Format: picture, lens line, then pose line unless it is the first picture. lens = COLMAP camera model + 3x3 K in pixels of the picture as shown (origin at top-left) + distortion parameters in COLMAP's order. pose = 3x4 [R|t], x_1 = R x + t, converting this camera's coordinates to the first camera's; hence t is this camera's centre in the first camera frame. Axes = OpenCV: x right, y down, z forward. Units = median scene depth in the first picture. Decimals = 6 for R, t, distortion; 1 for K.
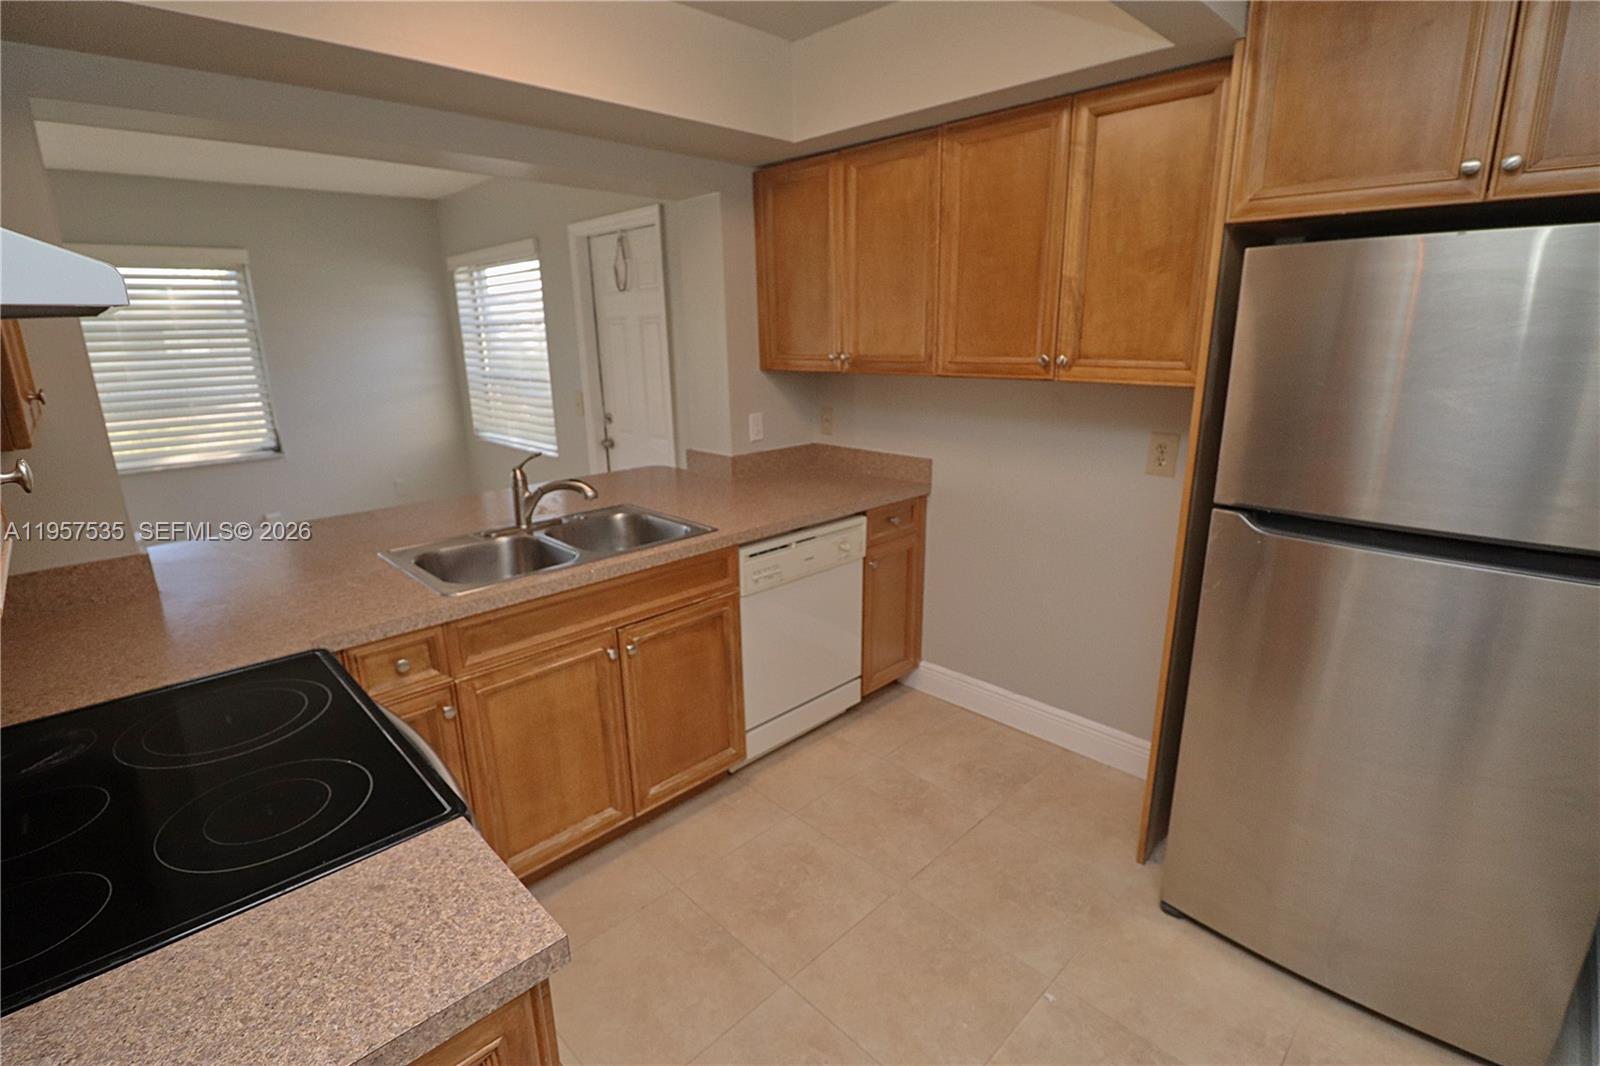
lens RADIAL K [[738.9, 0, 802.1], [0, 738.9, 525.2], [0, 0, 1]] dist [0.002347, -0.001028]
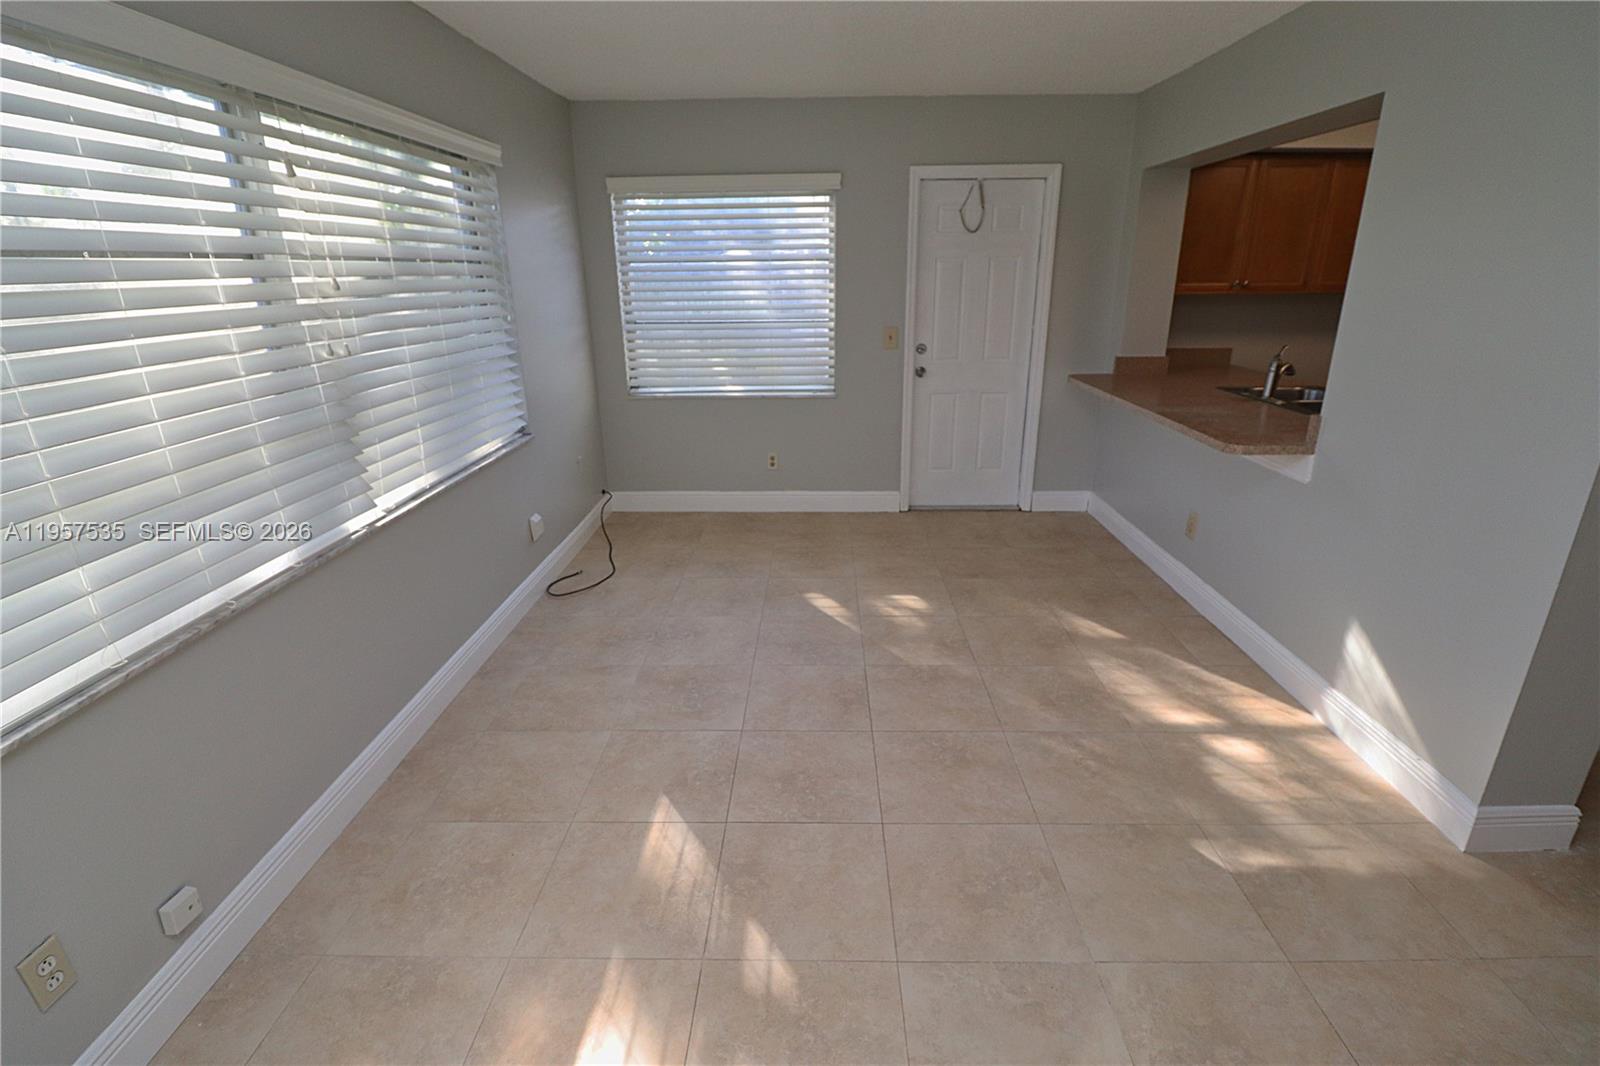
lens RADIAL K [[738.9, 0, 804.1], [0, 738.9, 526.3], [0, 0, 1]] dist [0.002347, -0.001028]
pose [[0.708426, -0.229483, 0.667435, -1.340752], [0.176216, 0.973225, 0.147583, -0.089493], [-0.683433, 0.013061, 0.729897, 0.352044]]
